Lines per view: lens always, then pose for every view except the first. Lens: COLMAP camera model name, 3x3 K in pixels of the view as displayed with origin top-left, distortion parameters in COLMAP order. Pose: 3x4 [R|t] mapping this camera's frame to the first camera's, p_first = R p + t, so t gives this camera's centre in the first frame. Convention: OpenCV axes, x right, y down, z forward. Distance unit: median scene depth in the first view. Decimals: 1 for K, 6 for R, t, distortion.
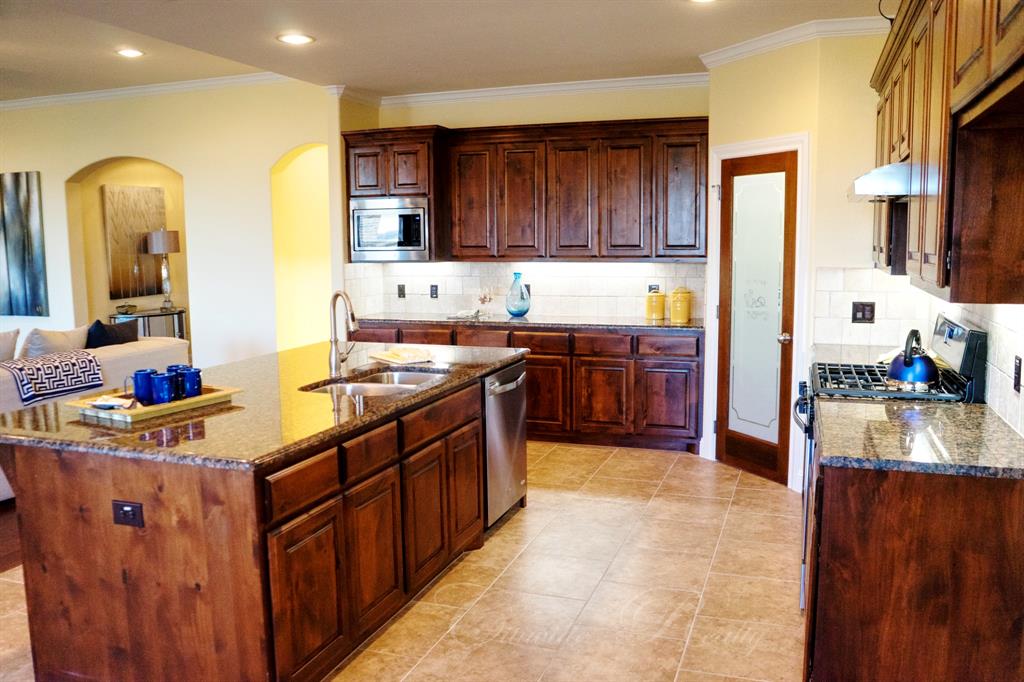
lens RADIAL K [[835.5, 0, 512.0], [0, 835.5, 341.0], [0, 0, 1]] dist [-0.107476, 0.076821]
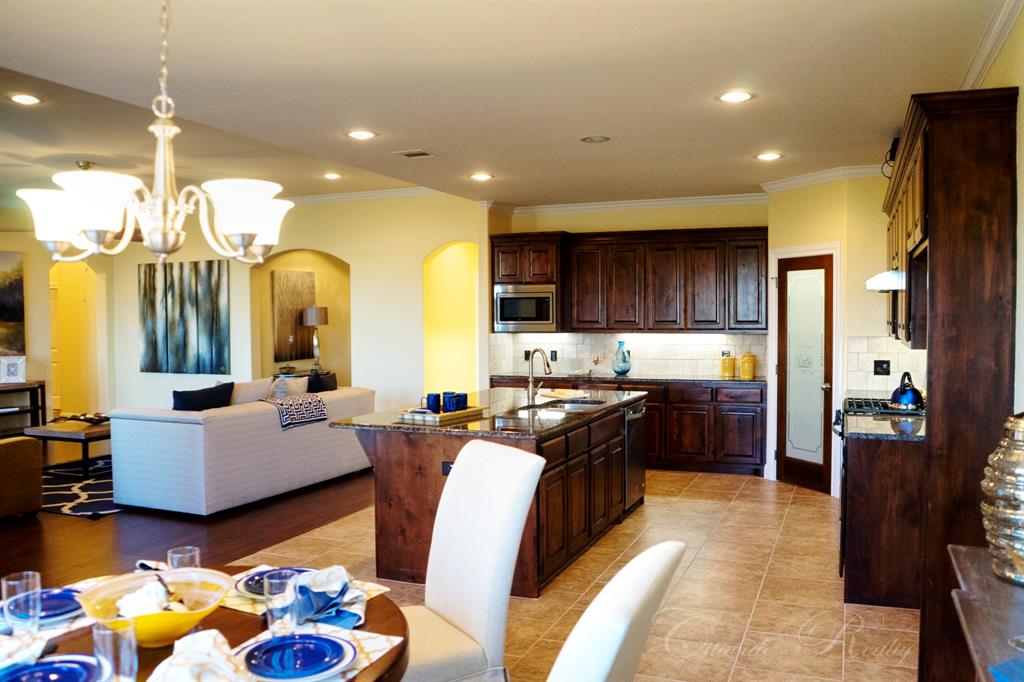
lens RADIAL K [[835.5, 0, 512.0], [0, 835.5, 341.0], [0, 0, 1]] dist [-0.107476, 0.076821]
pose [[0.998743, 0.004998, -0.049877, -0.110961], [-0.009548, 0.995768, -0.091409, 0.043802], [0.049209, 0.091771, 0.994564, -0.351968]]
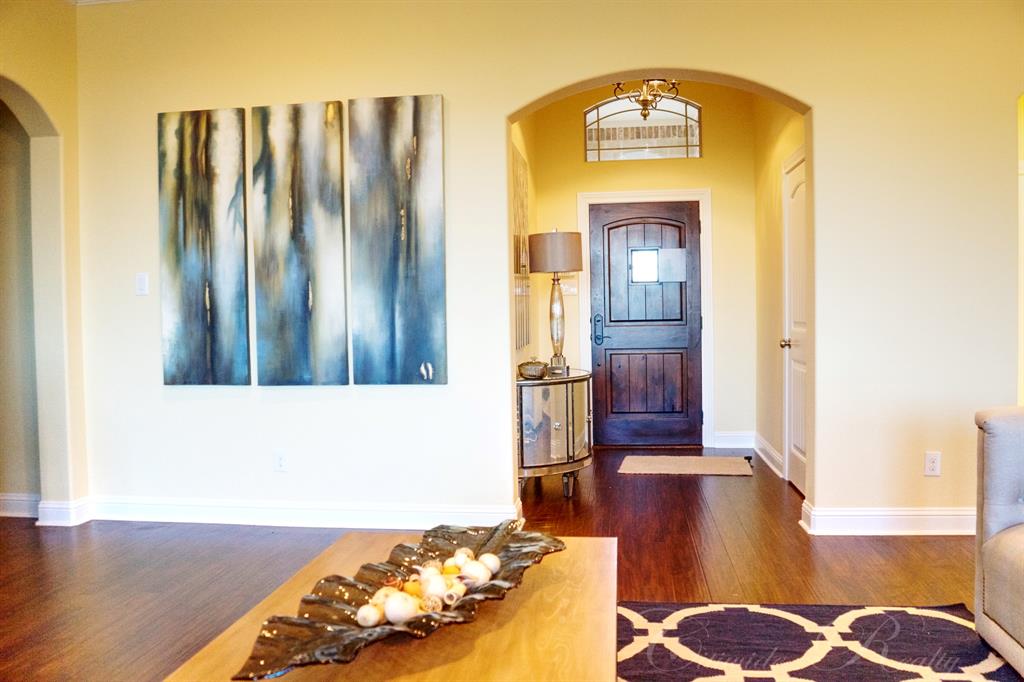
lens RADIAL K [[835.5, 0, 512.0], [0, 835.5, 341.0], [0, 0, 1]] dist [-0.107476, 0.076821]
pose [[0.978537, -0.010572, 0.205798, -0.927991], [0.029205, 0.995717, -0.087715, -0.015686], [-0.203990, 0.091843, 0.974655, 0.719609]]
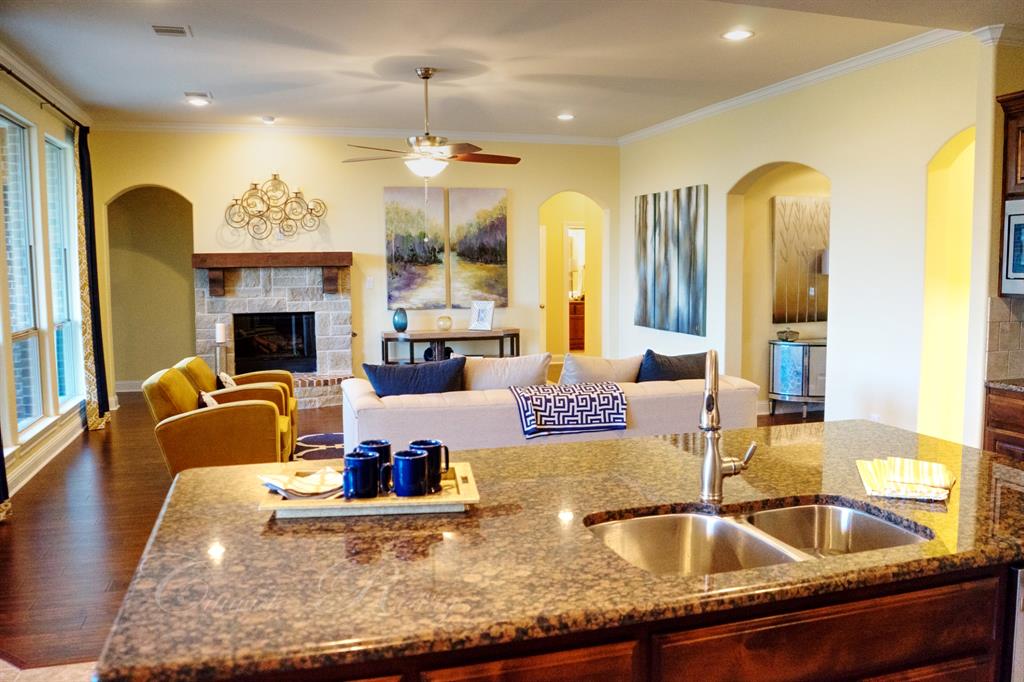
lens RADIAL K [[835.5, 0, 512.0], [0, 835.5, 341.0], [0, 0, 1]] dist [-0.107476, 0.076821]
pose [[0.596826, 0.084054, -0.797956, 0.098977], [-0.101790, 0.994394, 0.028614, -0.044068], [0.795888, 0.064146, 0.602036, 0.351398]]
